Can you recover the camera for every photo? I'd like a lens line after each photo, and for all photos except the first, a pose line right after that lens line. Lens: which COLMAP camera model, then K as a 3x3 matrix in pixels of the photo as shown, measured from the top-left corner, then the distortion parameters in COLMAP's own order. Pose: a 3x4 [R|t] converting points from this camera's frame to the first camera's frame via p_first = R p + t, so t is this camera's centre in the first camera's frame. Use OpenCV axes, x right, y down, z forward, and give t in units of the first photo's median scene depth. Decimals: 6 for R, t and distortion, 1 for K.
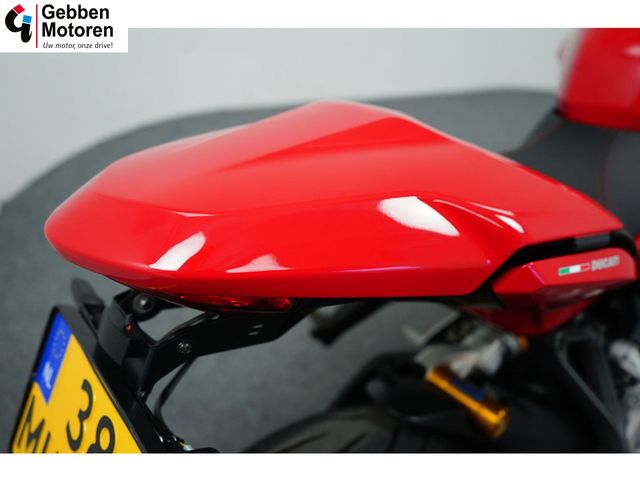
lens RADIAL K [[524.4, 0, 320.0], [0, 524.4, 240.0], [0, 0, 1]] dist [-0.002891, 0.004295]
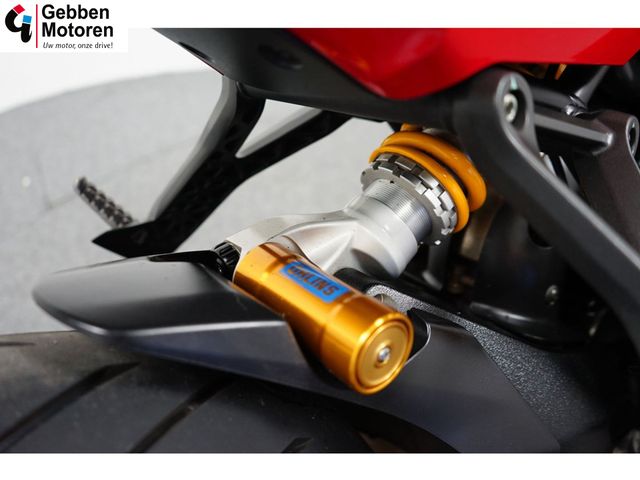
lens RADIAL K [[524.4, 0, 320.0], [0, 524.4, 240.0], [0, 0, 1]] dist [-0.002891, 0.004295]
pose [[0.999093, -0.029839, -0.030363, 0.431352], [0.028311, 0.998368, -0.049599, 0.394948], [0.031793, 0.048694, 0.998308, 0.827761]]
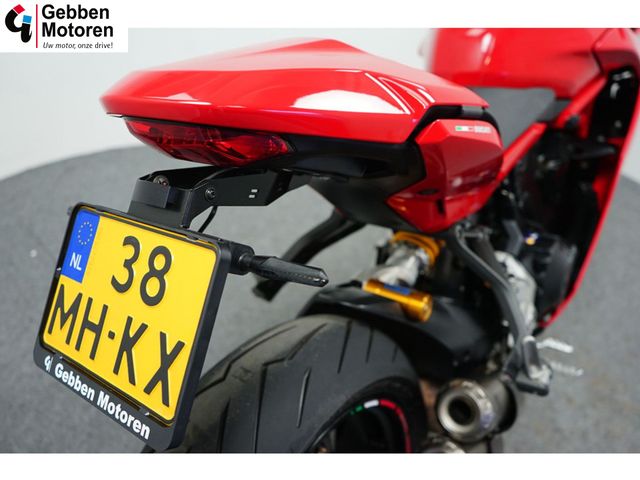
lens RADIAL K [[524.4, 0, 320.0], [0, 524.4, 240.0], [0, 0, 1]] dist [-0.002891, 0.004295]
pose [[0.968513, -0.109821, 0.223434, -0.233961], [0.133250, 0.986747, -0.092596, 0.377298], [-0.210304, 0.119453, 0.970311, -0.267409]]
